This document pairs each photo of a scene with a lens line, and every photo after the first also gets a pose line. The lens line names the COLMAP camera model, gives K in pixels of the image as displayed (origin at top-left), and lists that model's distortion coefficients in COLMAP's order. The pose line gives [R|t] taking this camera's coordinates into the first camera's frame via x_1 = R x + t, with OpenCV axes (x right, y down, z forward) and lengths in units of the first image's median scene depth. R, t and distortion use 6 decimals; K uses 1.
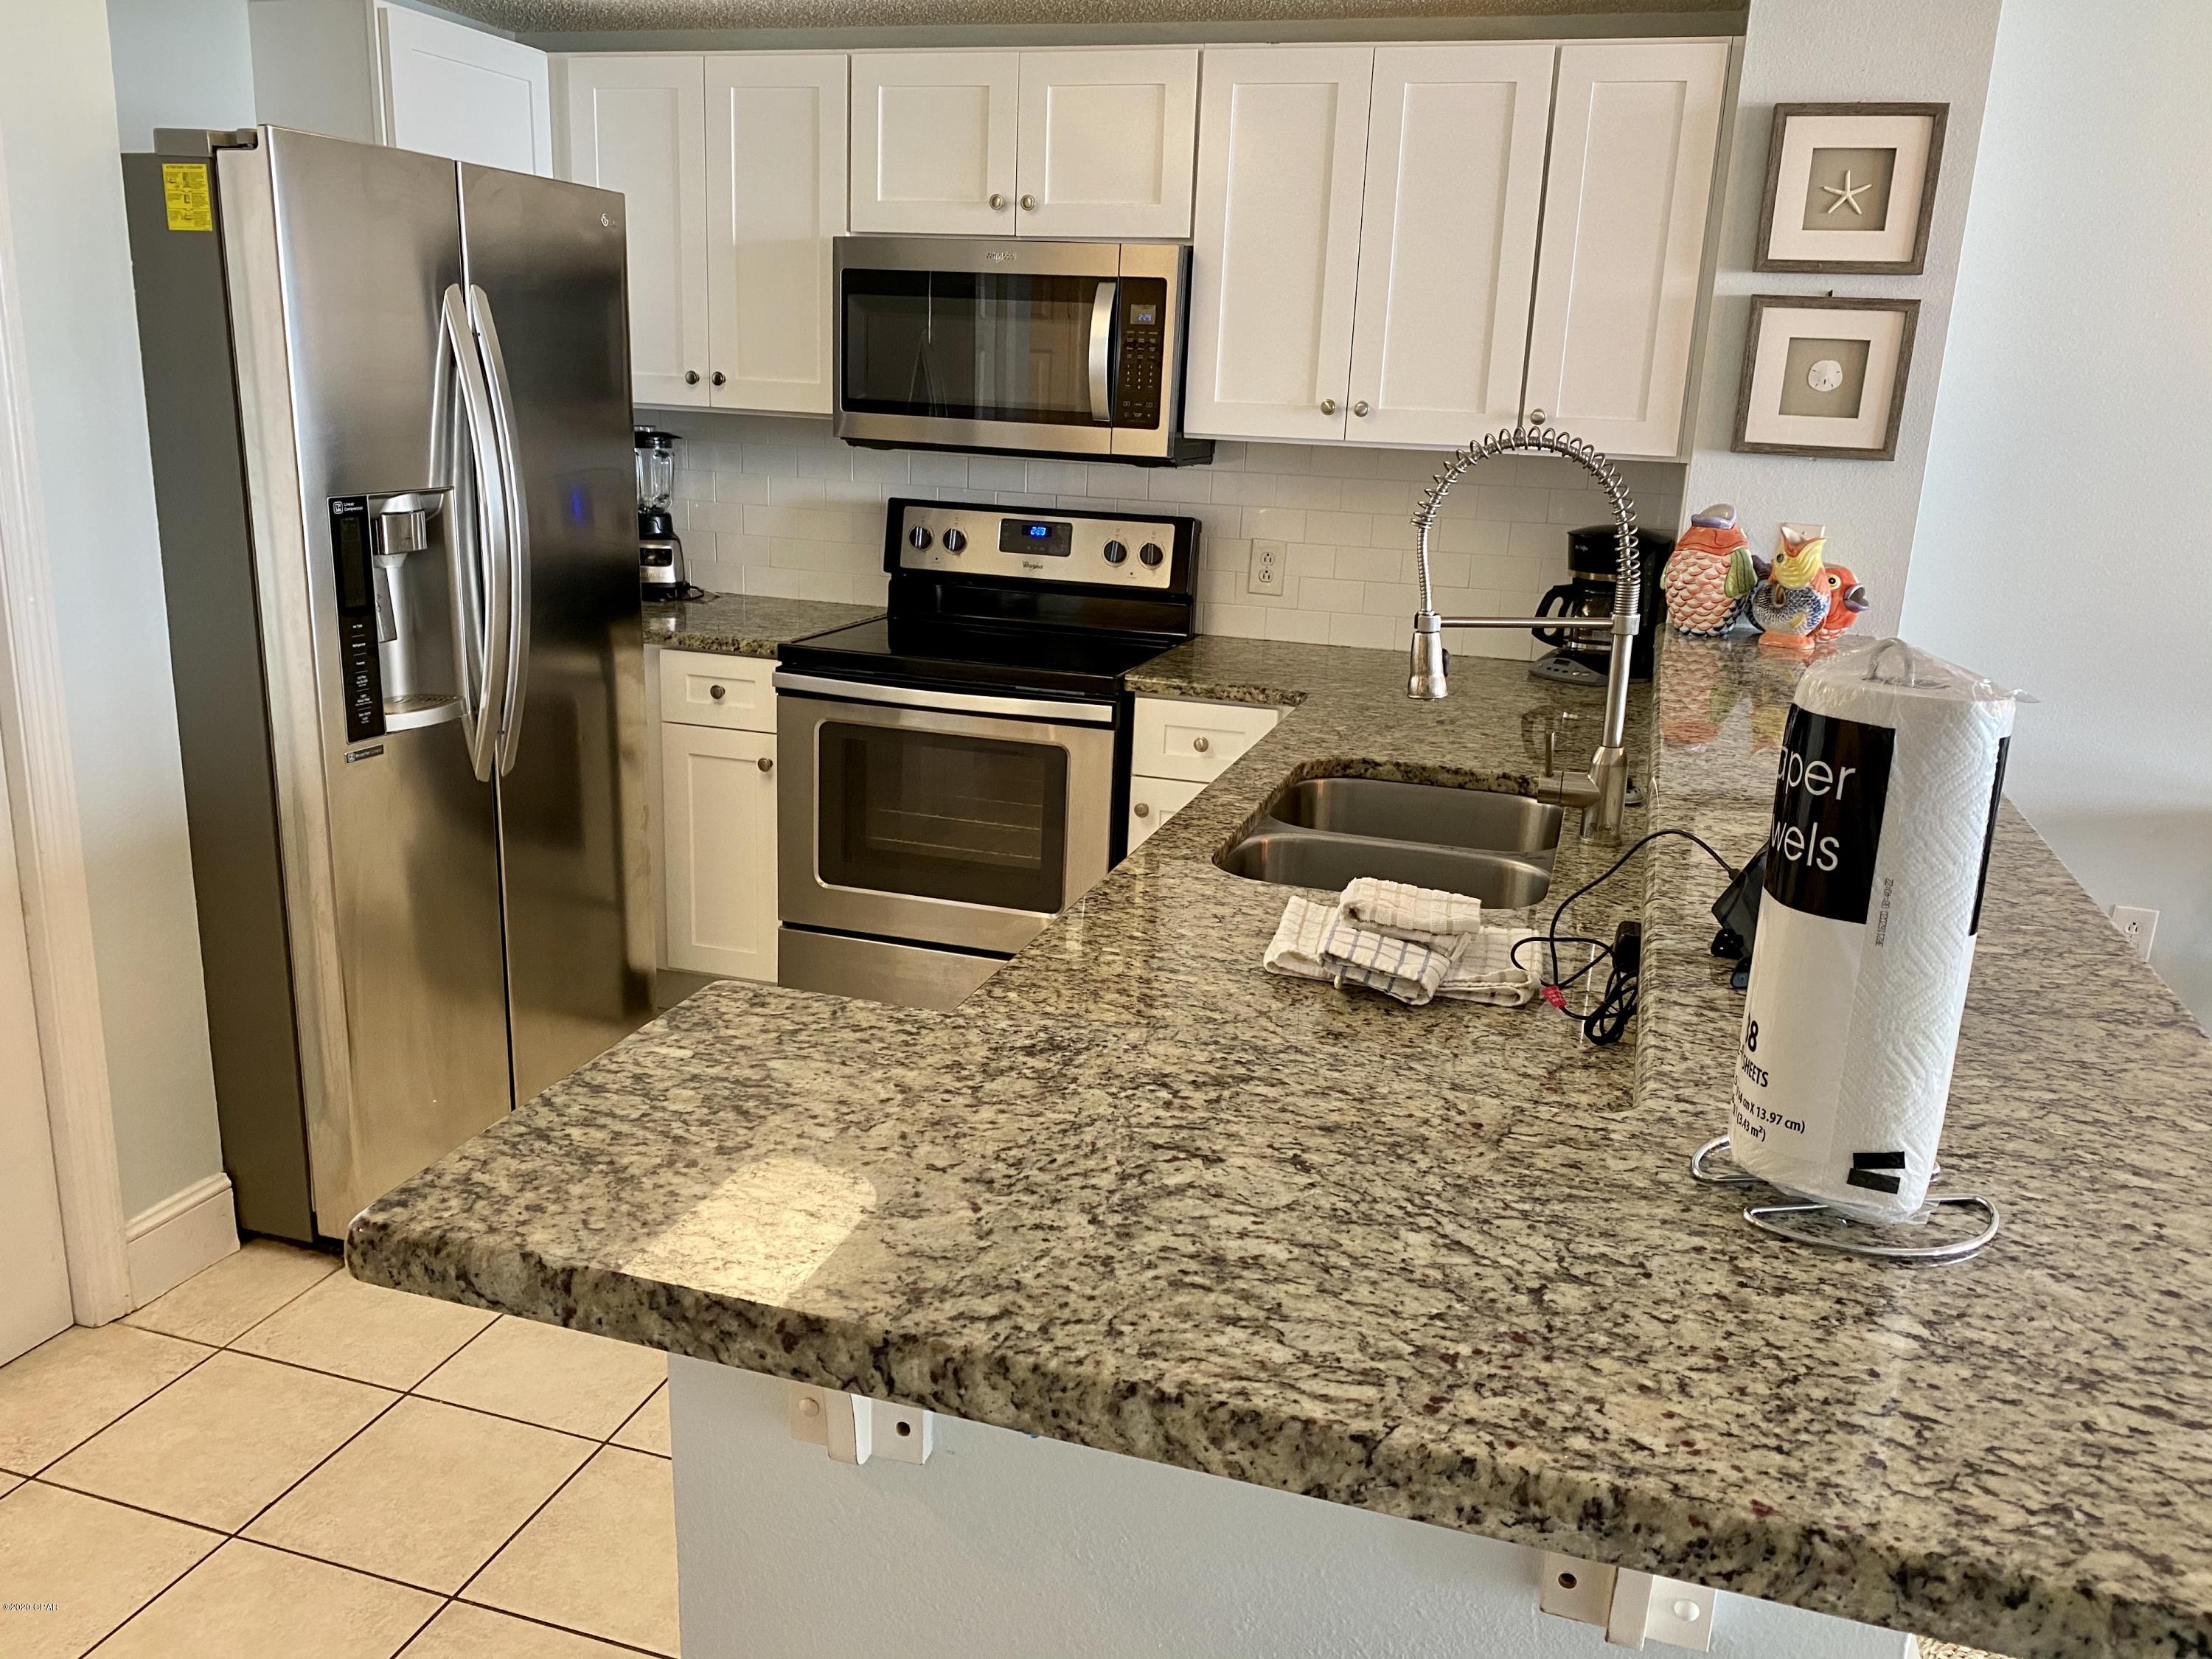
lens RADIAL K [[1717.6, 0, 1106.0], [0, 1717.6, 829.5], [0, 0, 1]] dist [0.010185, 0.003266]
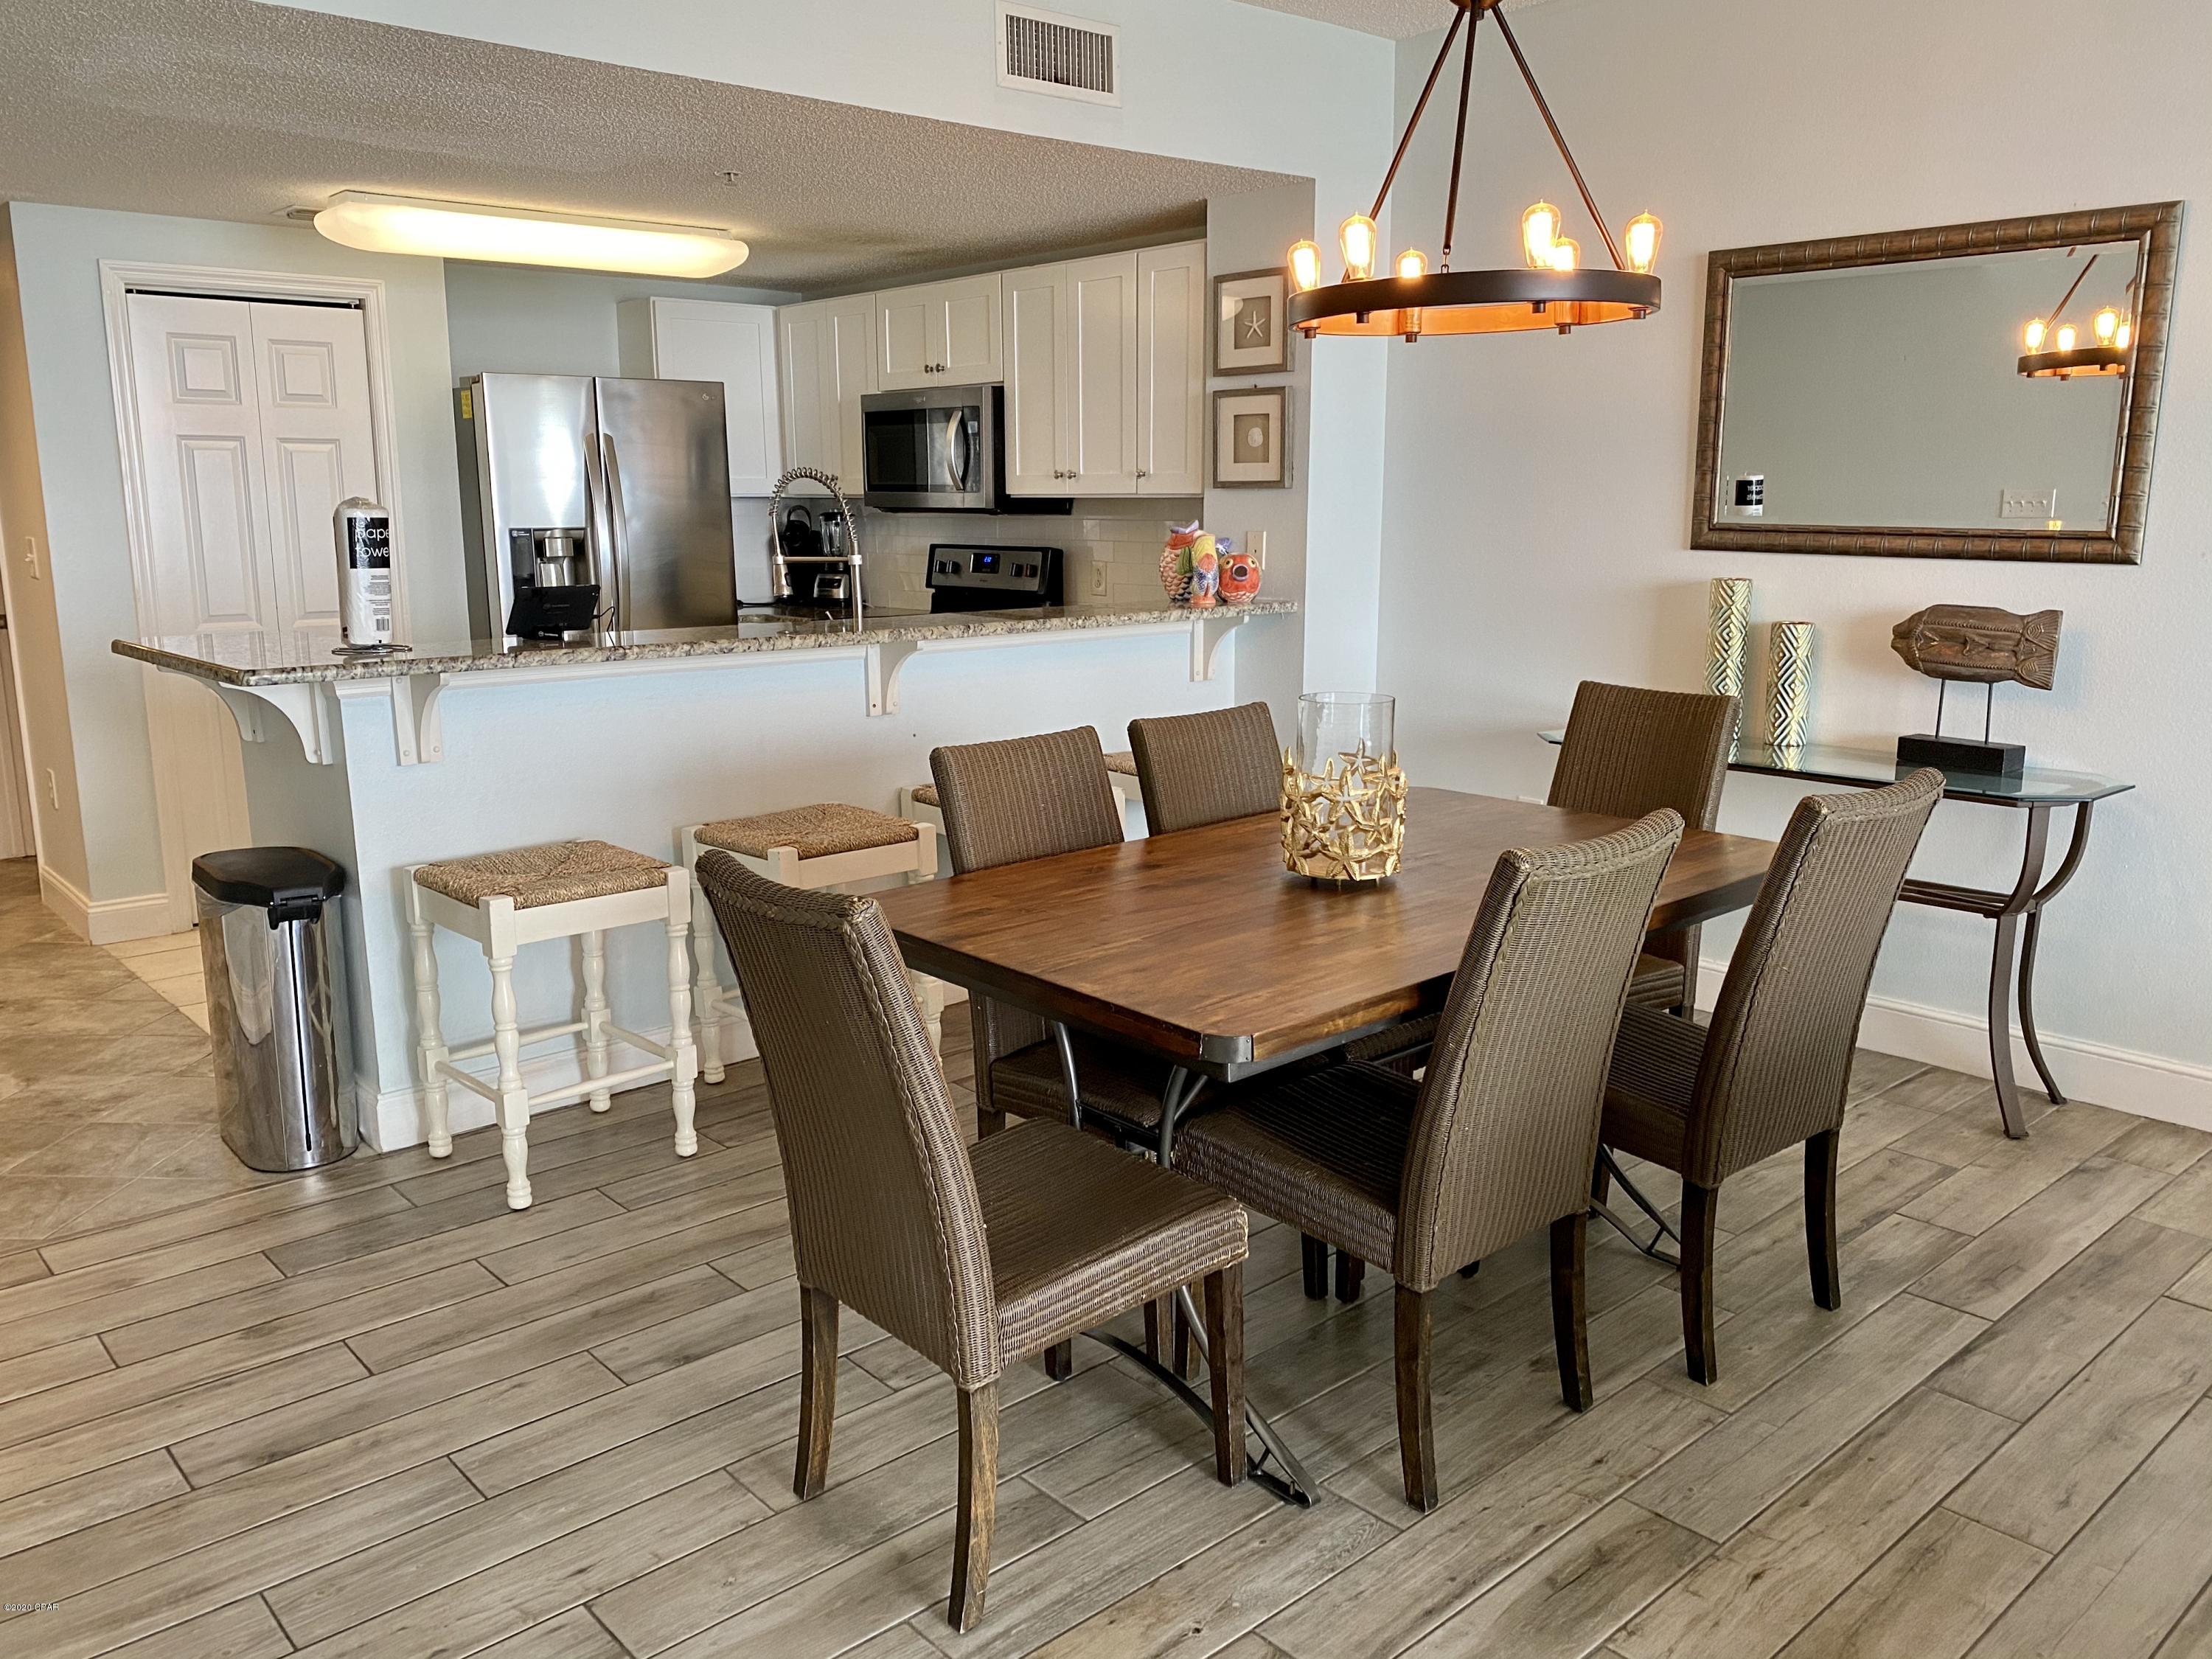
lens RADIAL K [[1708.1, 0, 1099.4], [0, 1708.1, 817.4], [0, 0, 1]] dist [0.091606, -0.141716]
pose [[0.851830, 0.053912, -0.521037, 1.130988], [-0.095722, 0.993961, -0.053649, 0.182521], [0.514998, 0.095574, 0.851846, -0.387419]]
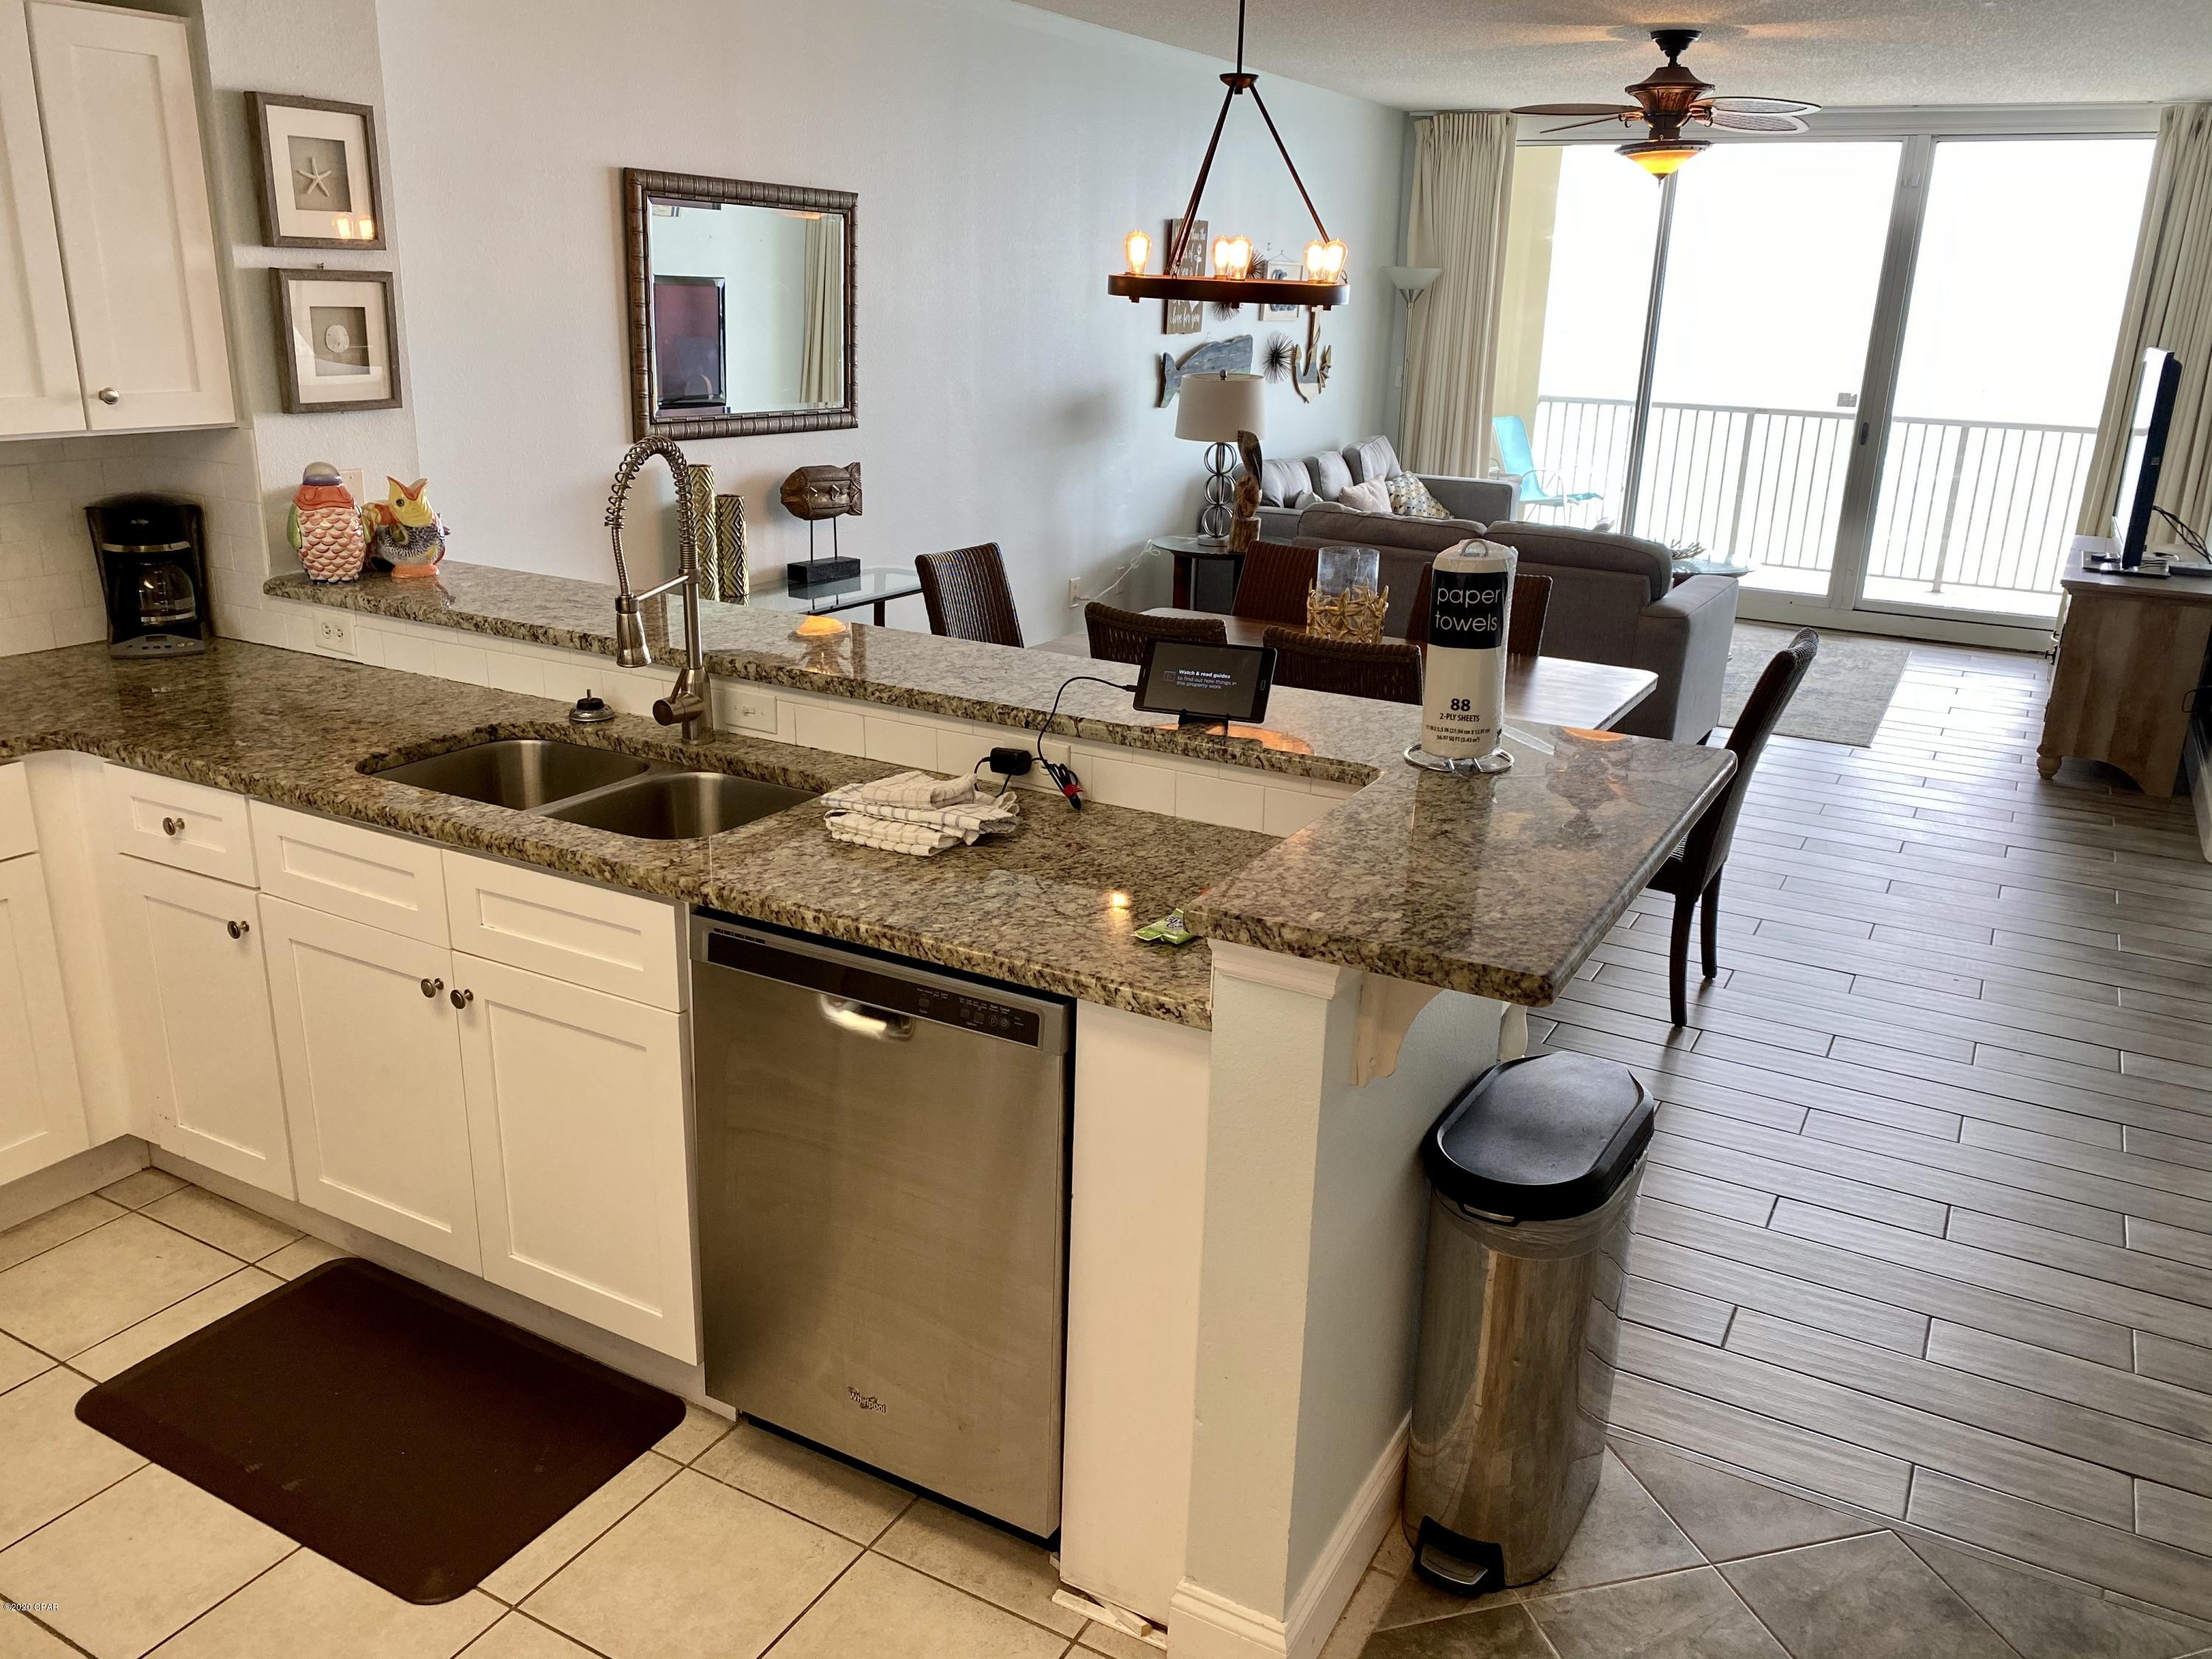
lens RADIAL K [[1708.1, 0, 1099.4], [0, 1708.1, 817.4], [0, 0, 1]] dist [0.091606, -0.141716]
pose [[0.215283, -0.323459, 0.921427, -0.625171], [0.236039, 0.932810, 0.272307, -0.160145], [-0.947596, 0.158870, 0.277167, 0.254786]]
